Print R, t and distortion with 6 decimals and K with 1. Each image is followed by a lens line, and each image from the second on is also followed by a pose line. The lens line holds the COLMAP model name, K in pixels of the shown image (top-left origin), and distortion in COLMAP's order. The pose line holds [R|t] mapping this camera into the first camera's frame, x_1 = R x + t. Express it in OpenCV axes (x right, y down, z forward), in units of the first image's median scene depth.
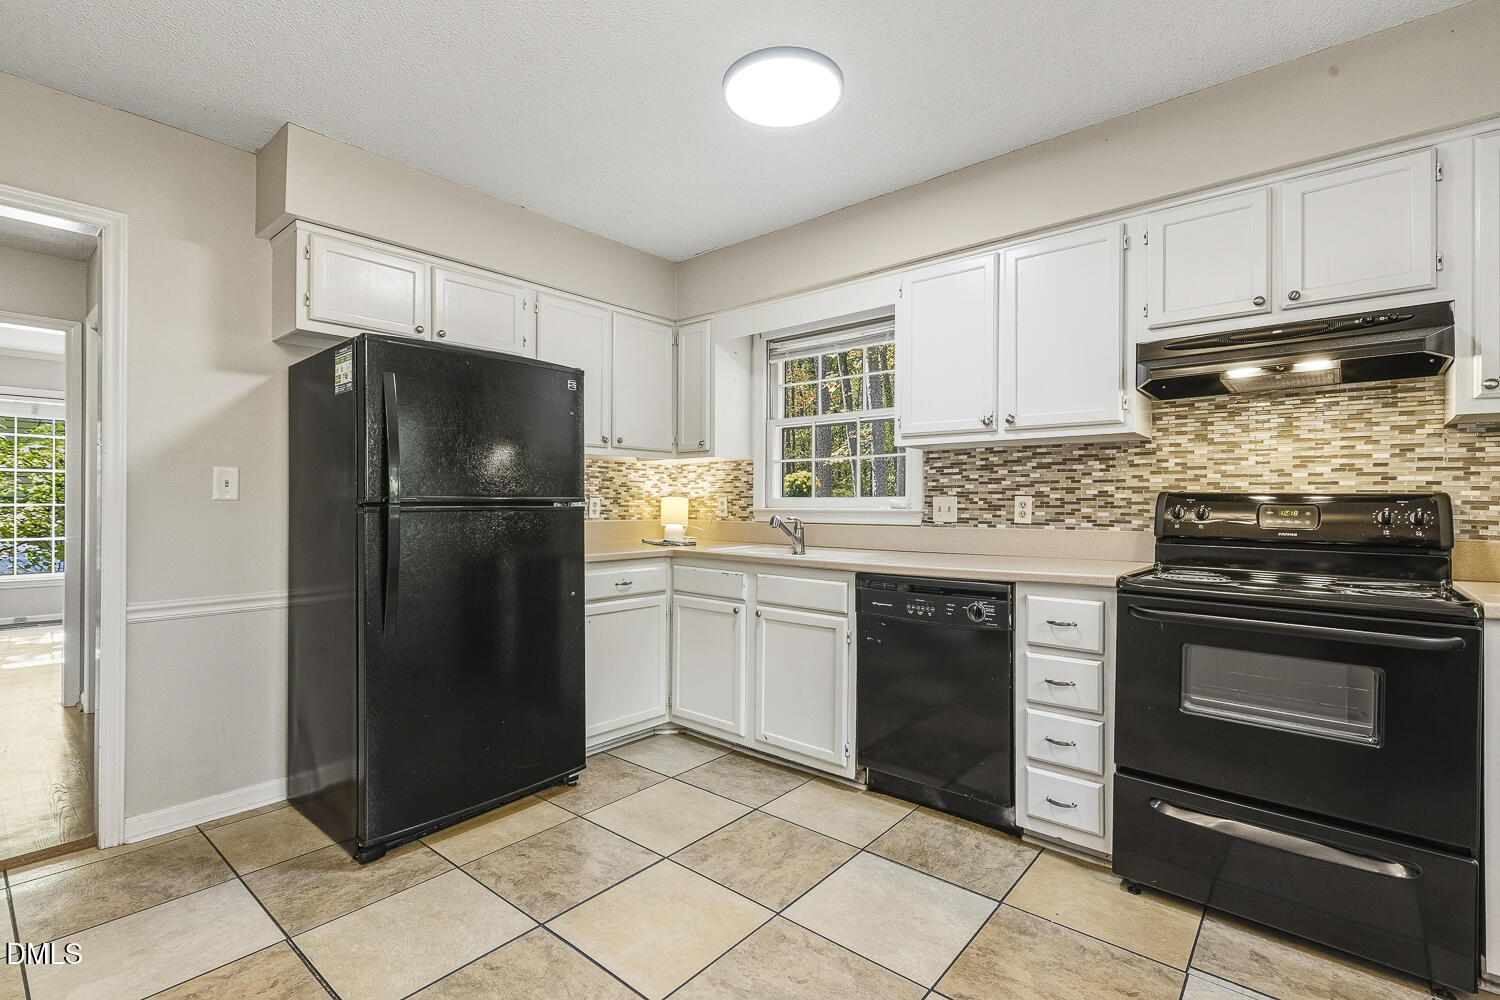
lens RADIAL K [[695.3, 0, 764.7], [0, 695.3, 499.5], [0, 0, 1]] dist [0.000884, 0.001018]
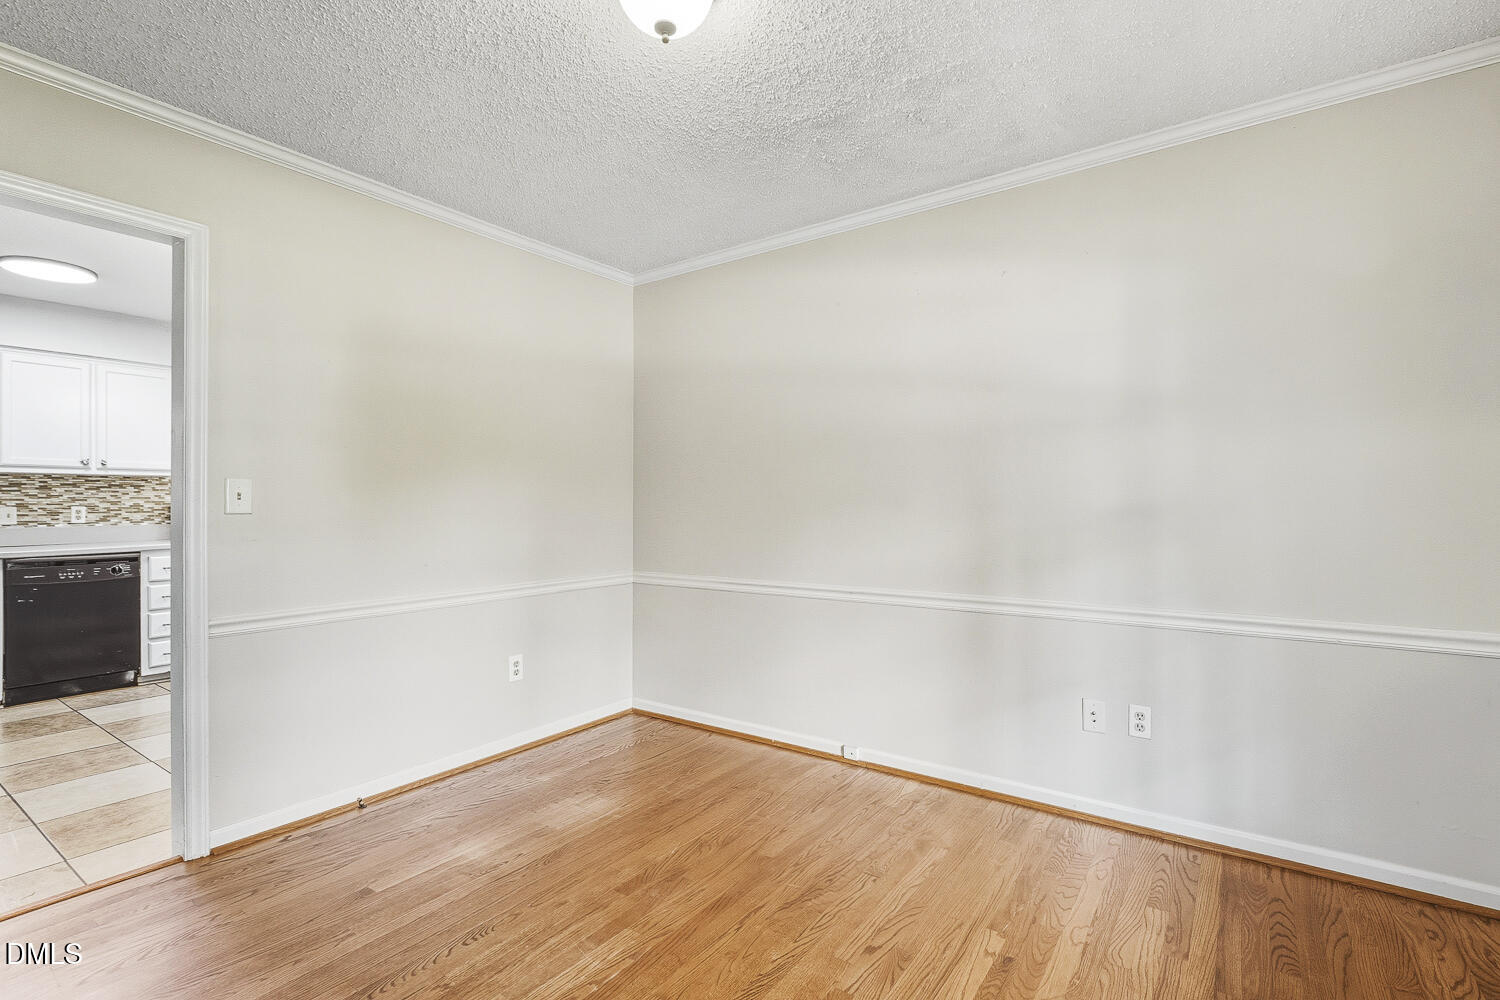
lens RADIAL K [[695.3, 0, 755.9], [0, 695.3, 506.3], [0, 0, 1]] dist [0.000884, 0.001018]
pose [[-0.081478, -0.010244, 0.996622, -1.462696], [-0.005186, 0.999938, 0.009854, -0.030873], [-0.996662, -0.004366, -0.081527, -0.474098]]
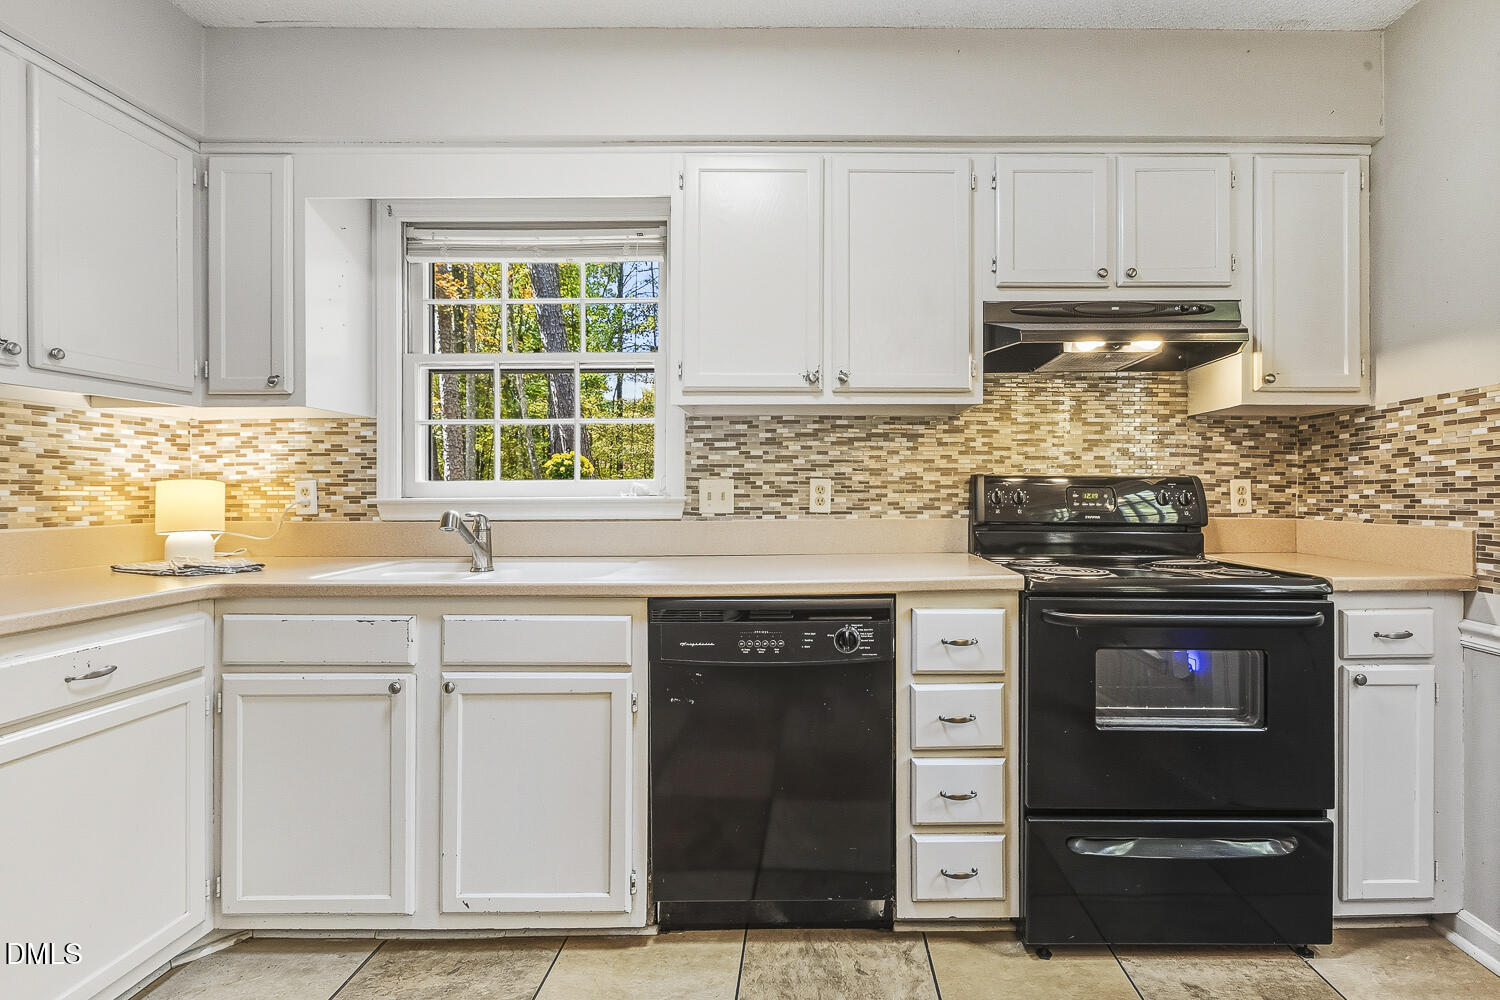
lens RADIAL K [[695.3, 0, 823.0], [0, 695.3, 487.3], [0, 0, 1]] dist [0.000884, 0.001018]
pose [[0.760361, -0.005331, 0.649478, -0.155004], [0.002744, 0.999984, 0.004995, 0.001126], [-0.649494, -0.002016, 0.760364, 0.411235]]
